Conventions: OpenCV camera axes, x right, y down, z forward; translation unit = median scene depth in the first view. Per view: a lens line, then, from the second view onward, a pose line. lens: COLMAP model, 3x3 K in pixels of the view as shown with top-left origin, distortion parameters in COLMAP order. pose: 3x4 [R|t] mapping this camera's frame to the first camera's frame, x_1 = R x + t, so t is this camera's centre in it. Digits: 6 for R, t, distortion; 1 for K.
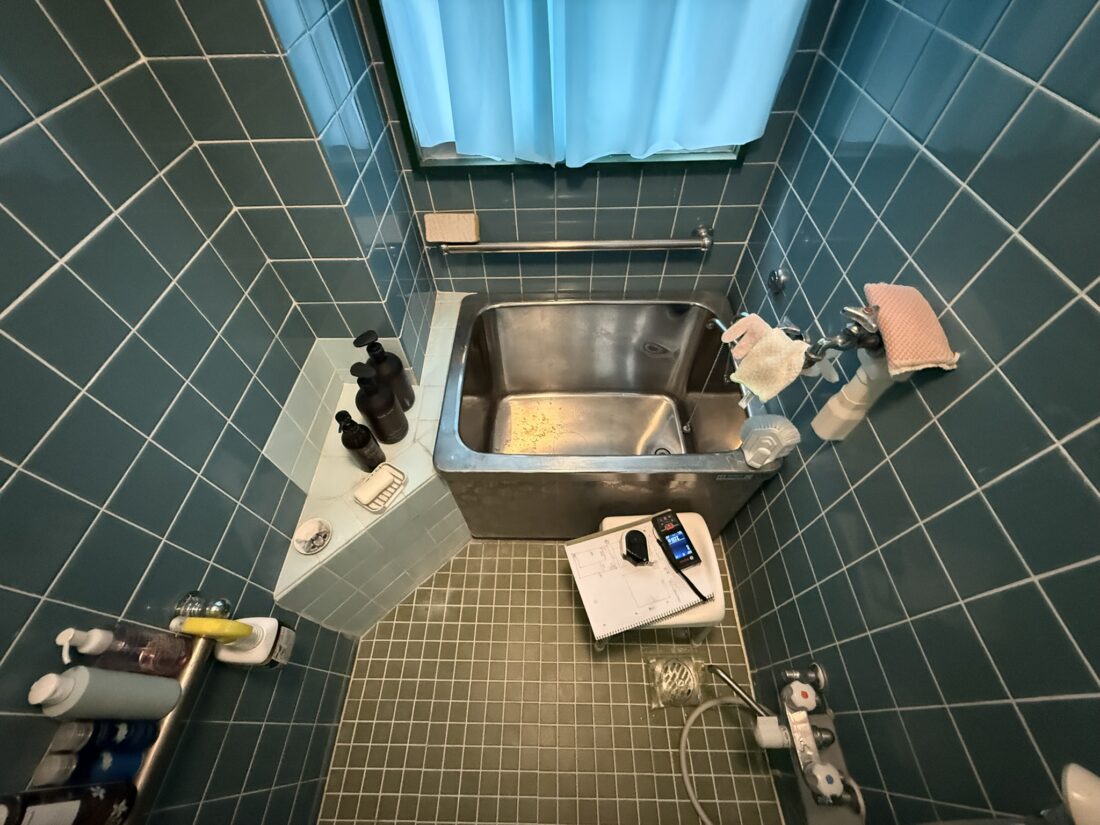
lens RADIAL K [[439.4, 0, 546.8], [0, 439.4, 412.1], [0, 0, 1]] dist [-0.000942, 0.000372]
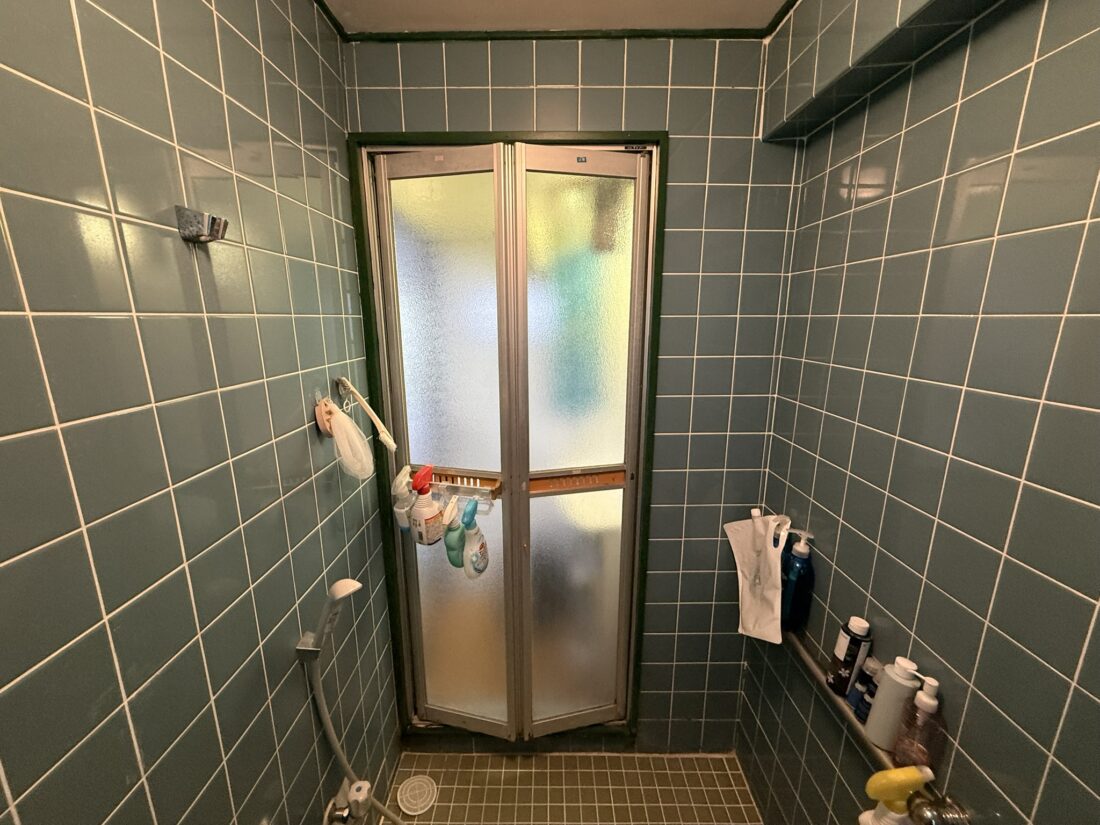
lens RADIAL K [[439.4, 0, 546.7], [0, 439.4, 412.1], [0, 0, 1]] dist [-0.000942, 0.000372]
pose [[-0.999697, 0.024068, -0.005087, 0.053373], [0.005115, 0.405680, 0.914001, -0.541985], [0.024062, 0.913698, -0.405681, 0.367483]]
